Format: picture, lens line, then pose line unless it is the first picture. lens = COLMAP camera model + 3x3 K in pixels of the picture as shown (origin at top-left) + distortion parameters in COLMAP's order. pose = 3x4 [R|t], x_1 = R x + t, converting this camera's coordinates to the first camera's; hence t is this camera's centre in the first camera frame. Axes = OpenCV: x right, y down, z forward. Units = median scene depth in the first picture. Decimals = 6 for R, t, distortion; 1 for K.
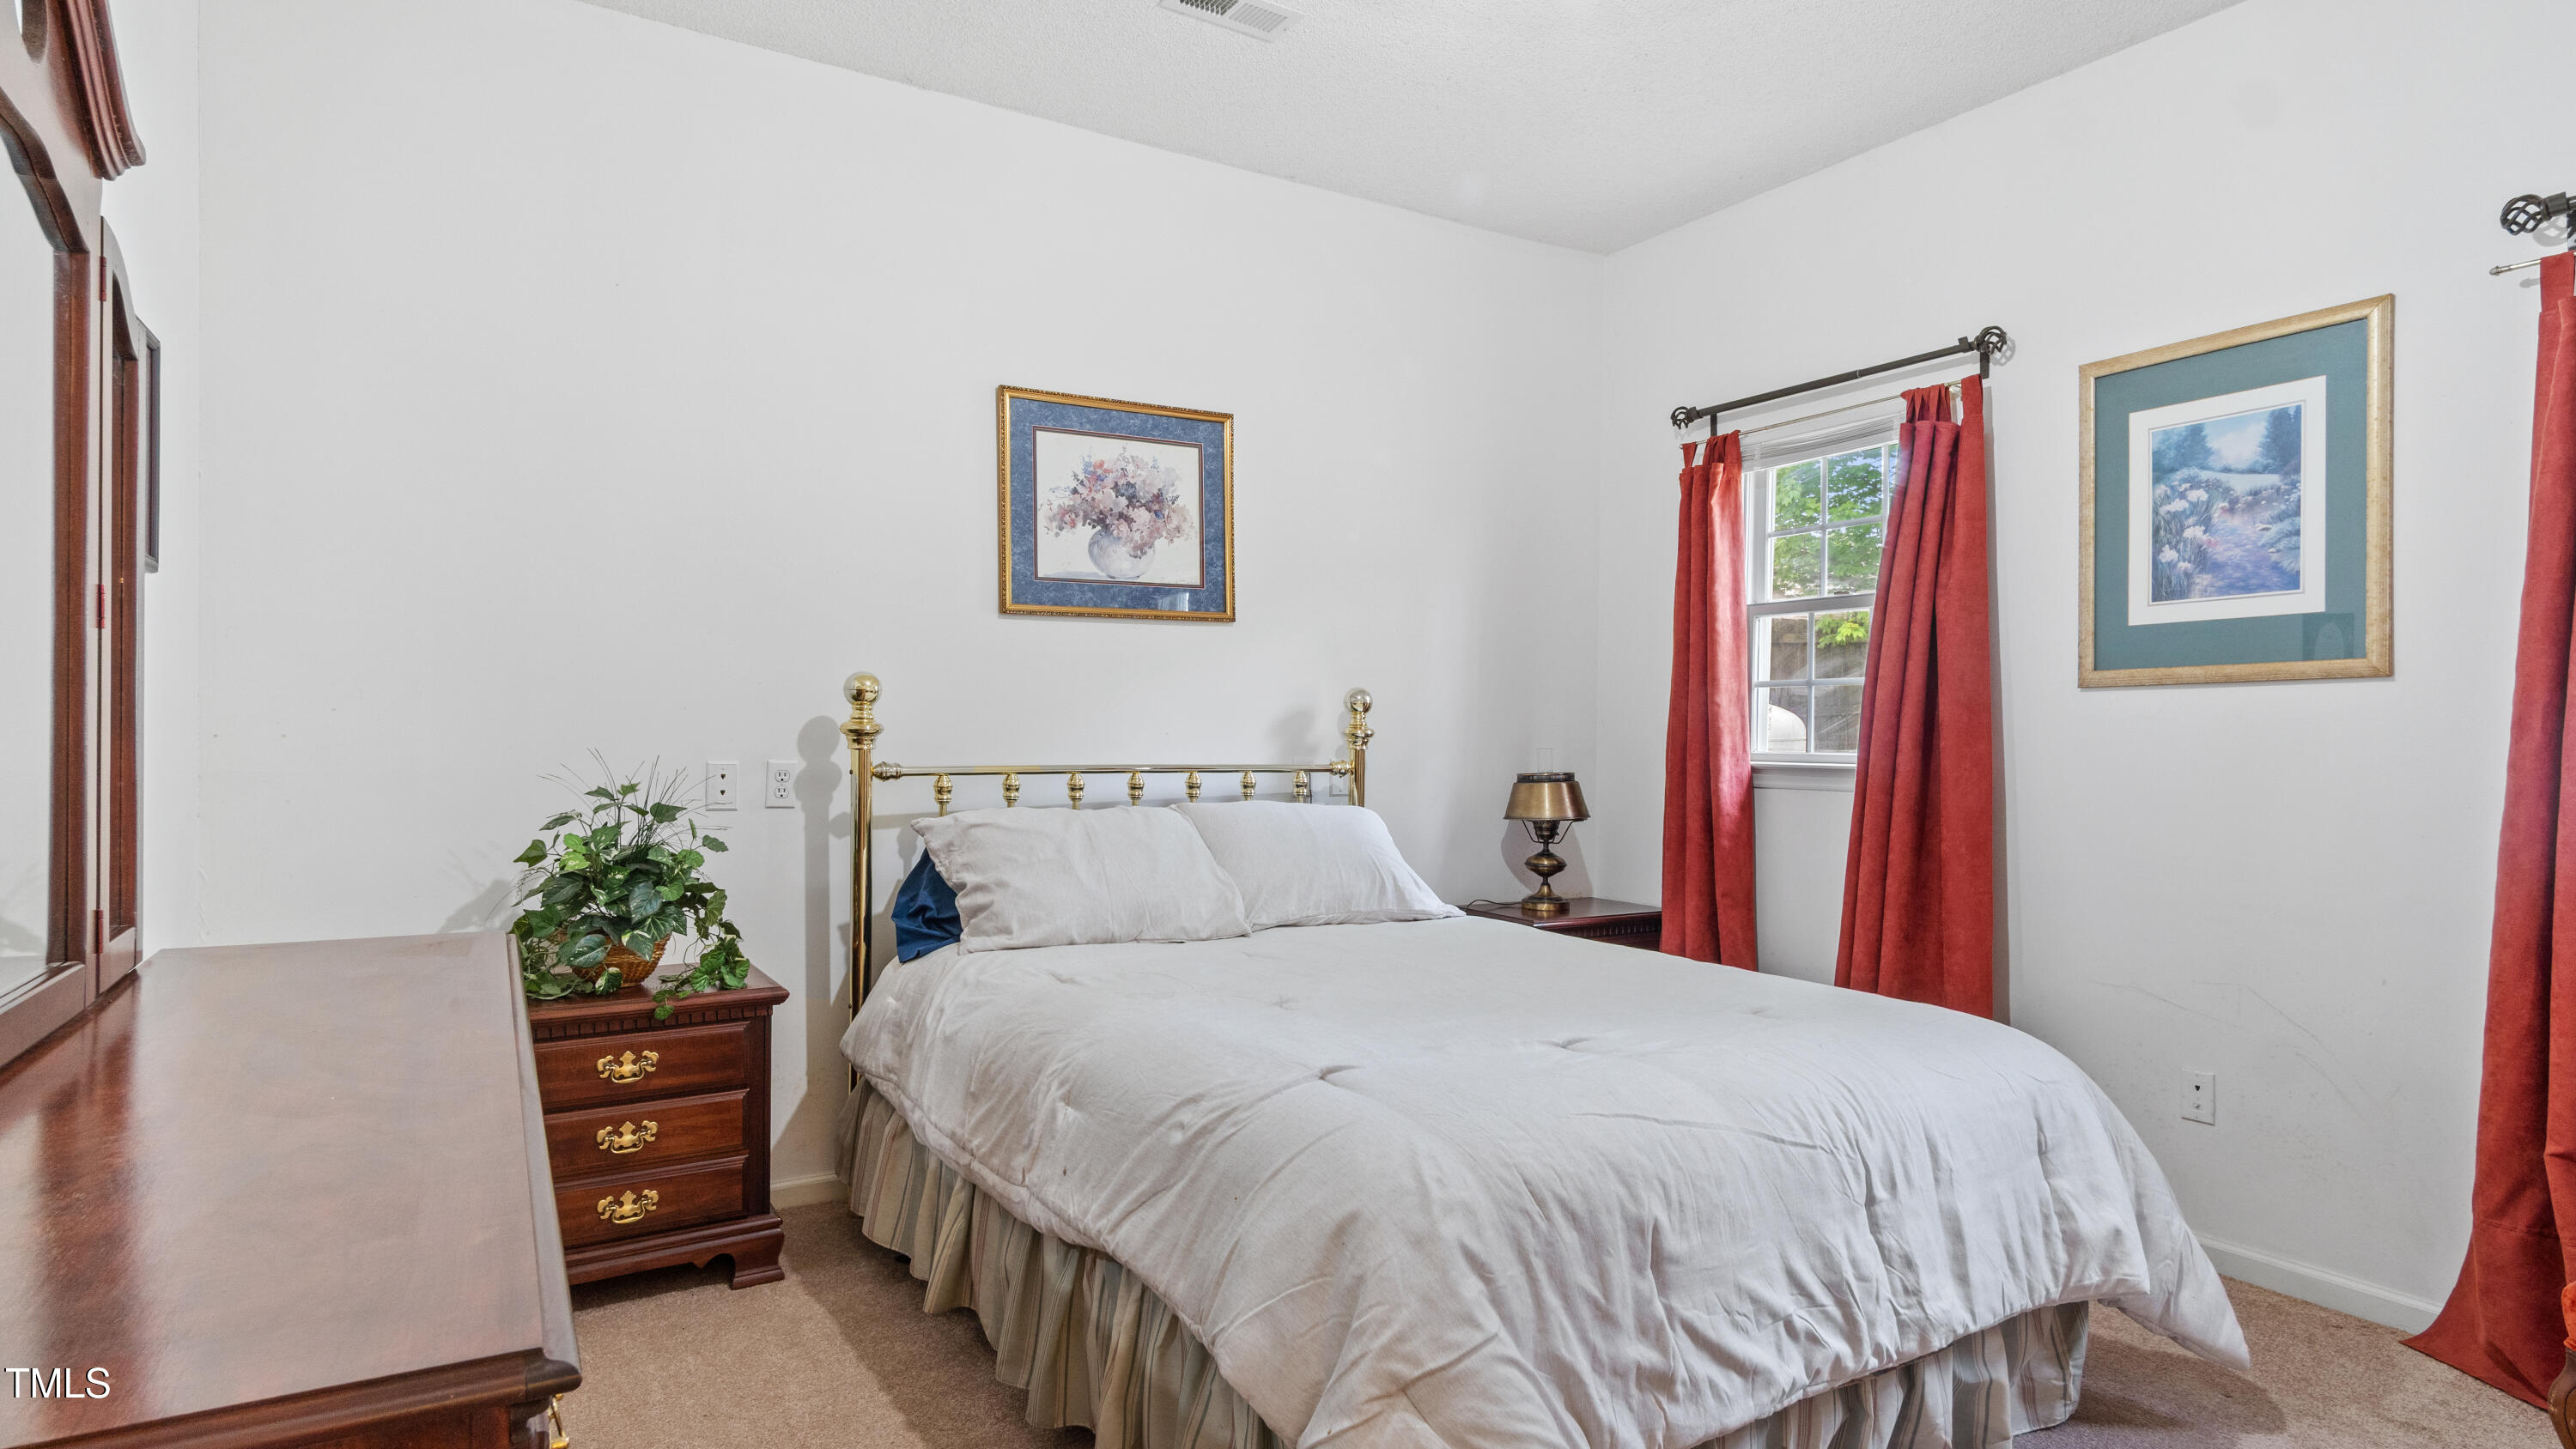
lens RADIAL K [[1381.9, 0, 1282.1], [0, 1381.9, 694.2], [0, 0, 1]] dist [0.003972, 0.000227]
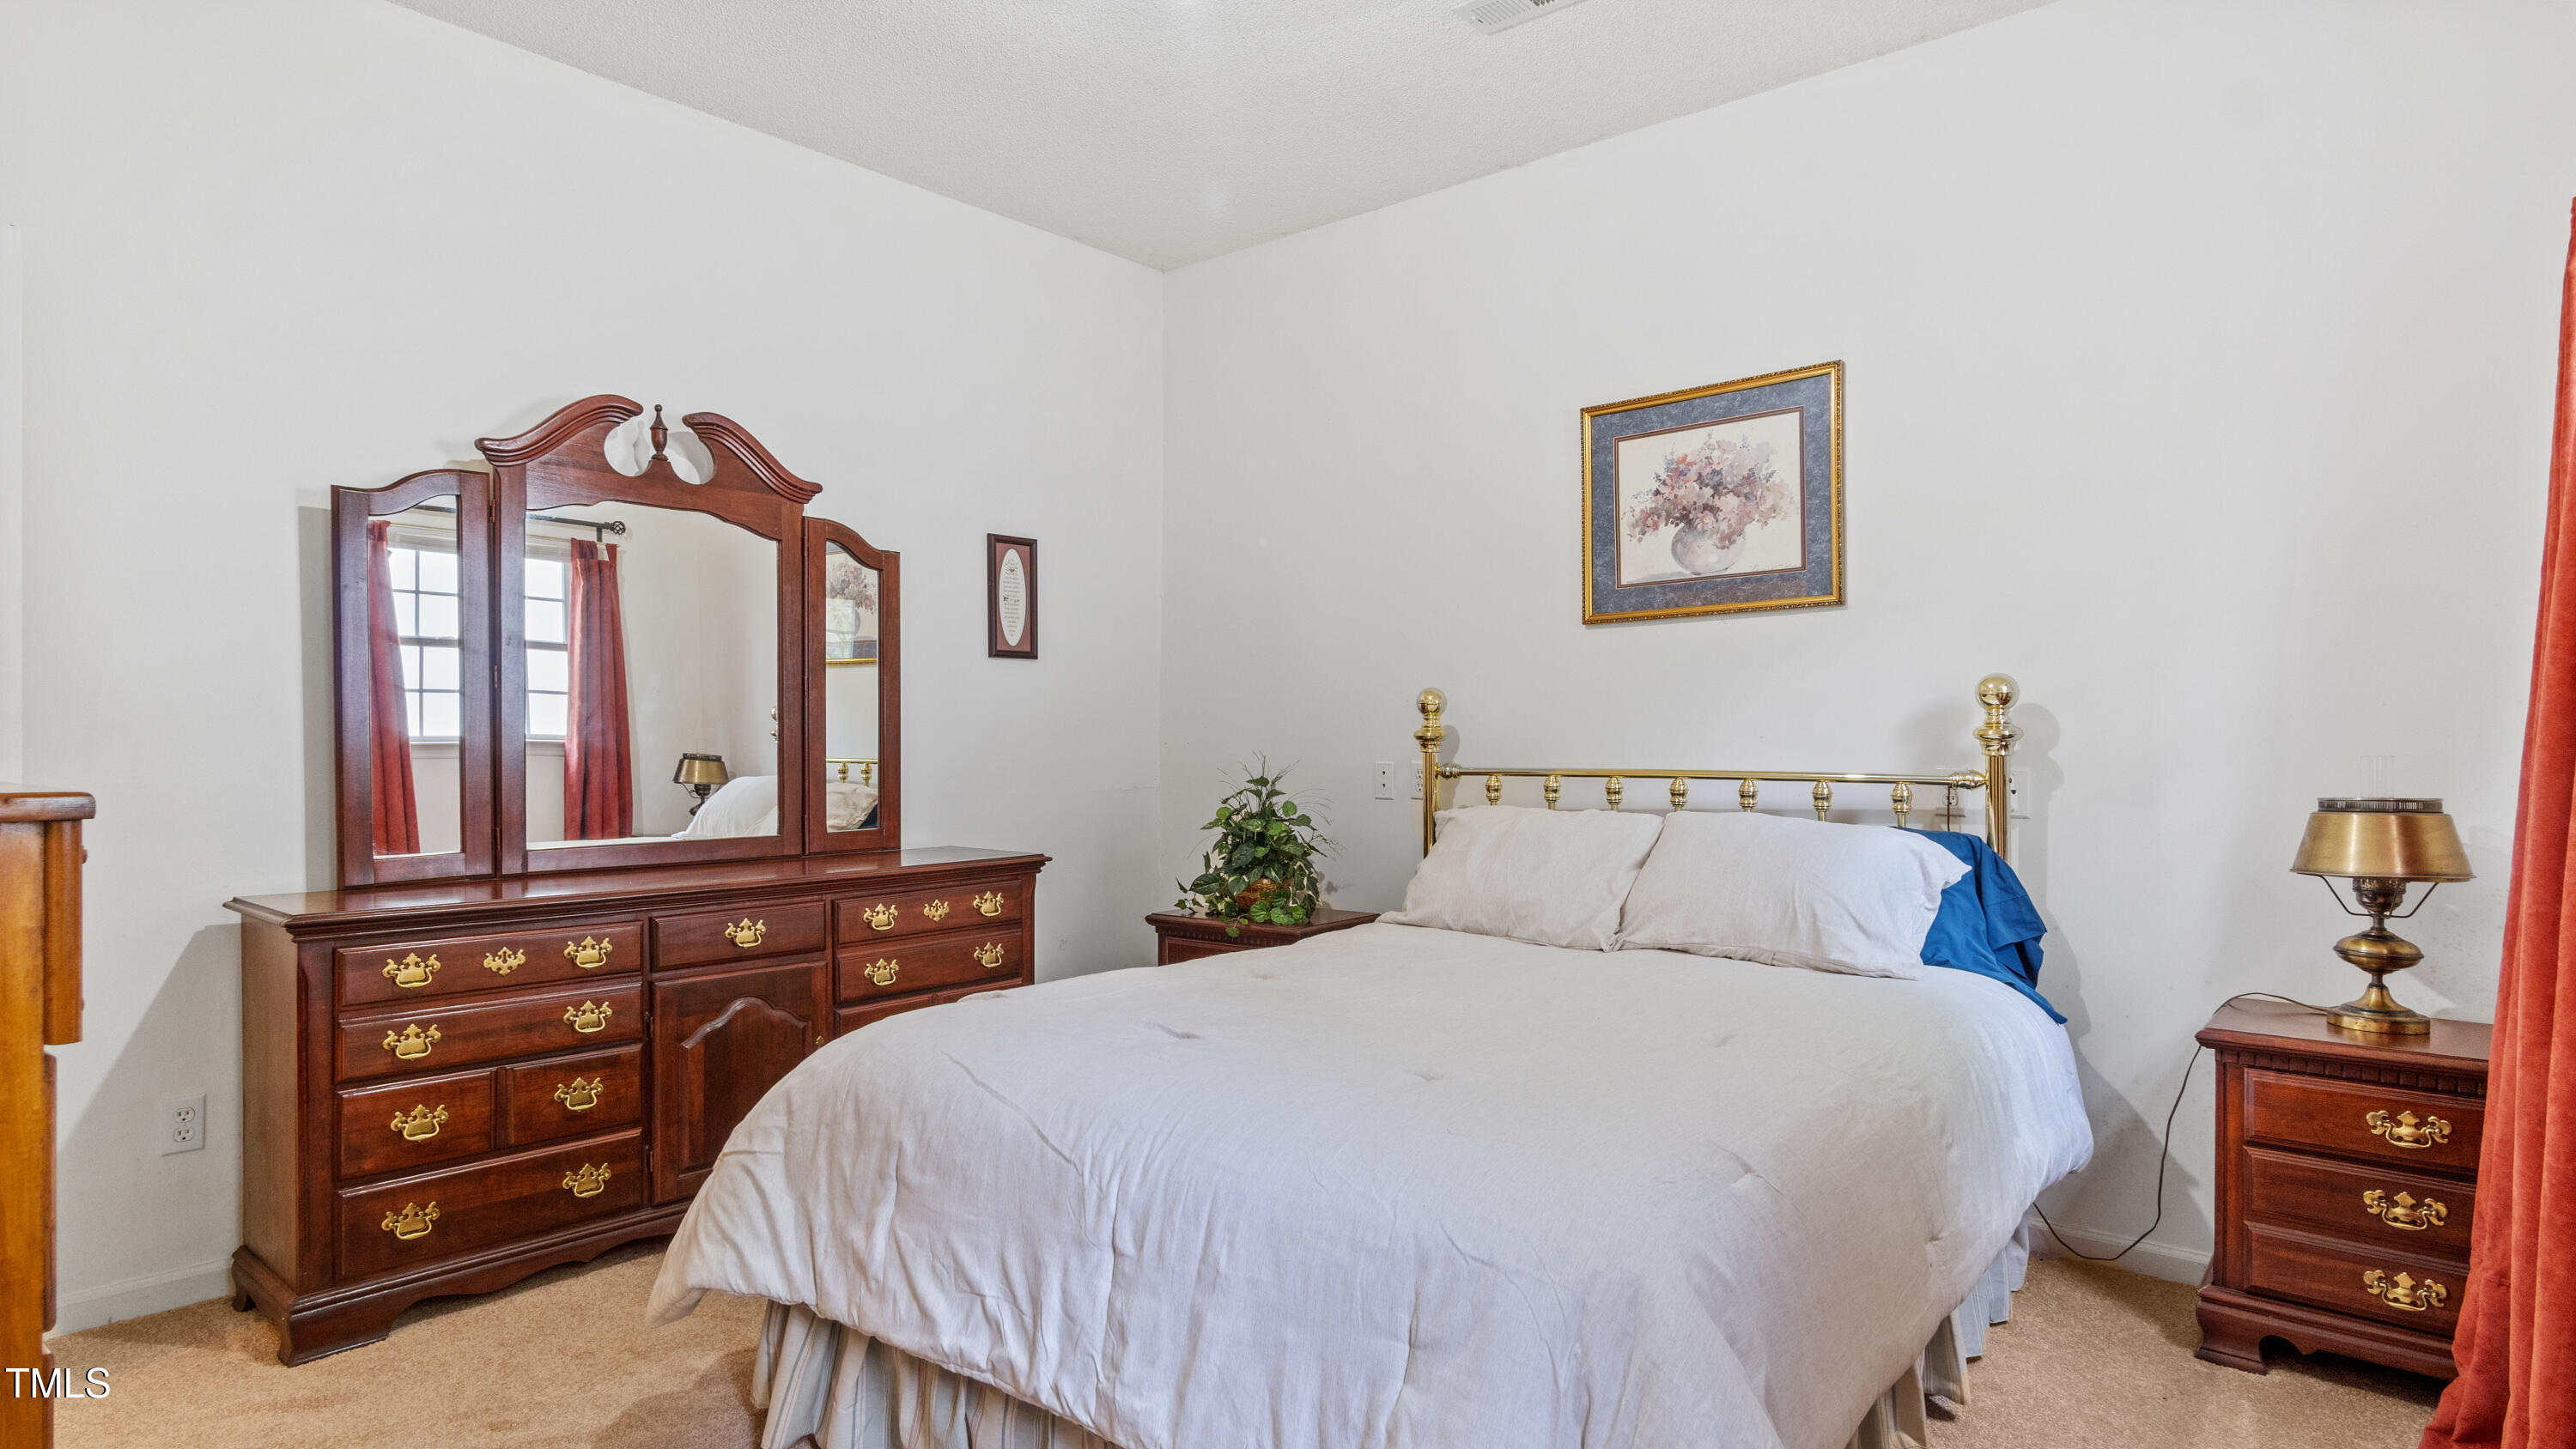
lens RADIAL K [[1359.7, 0, 1283.7], [0, 1359.7, 700.4], [0, 0, 1]] dist [0.002729, 0.002013]
pose [[0.330715, -0.034230, -0.943110, 0.664124], [0.031064, 0.999195, -0.025373, 0.017834], [0.943219, -0.020906, 0.331512, 0.415621]]
